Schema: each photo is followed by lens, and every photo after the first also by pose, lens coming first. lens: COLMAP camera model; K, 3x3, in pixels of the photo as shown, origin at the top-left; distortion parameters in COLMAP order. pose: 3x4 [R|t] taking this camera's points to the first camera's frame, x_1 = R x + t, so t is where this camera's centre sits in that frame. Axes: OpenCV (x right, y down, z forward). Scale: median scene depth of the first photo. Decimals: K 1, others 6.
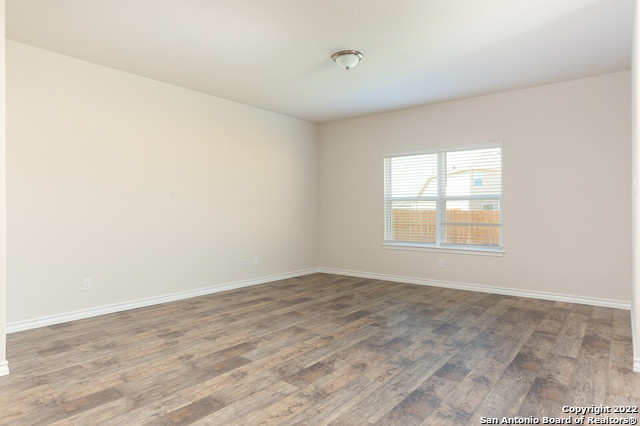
lens RADIAL K [[378.5, 0, 319.2], [0, 378.5, 209.4], [0, 0, 1]] dist [-0.021687, 0.000982]
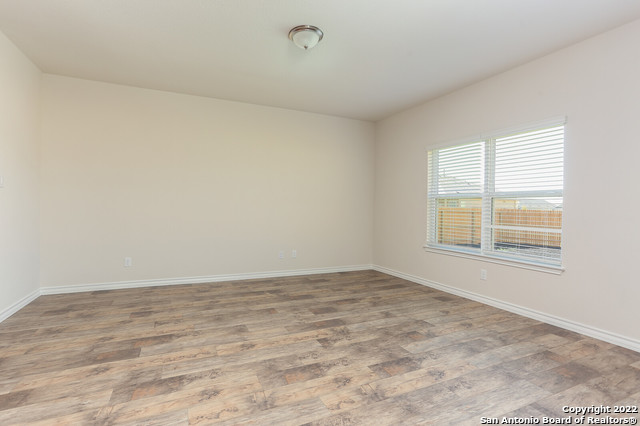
lens RADIAL K [[313.2, 0, 318.4], [0, 313.2, 209.0], [0, 0, 1]] dist [-0.036291, 0.021998]
pose [[0.900495, 0.017866, -0.434498, 0.510553], [-0.016730, 0.999839, 0.006439, 0.003427], [0.434544, 0.001471, 0.900650, 0.413984]]
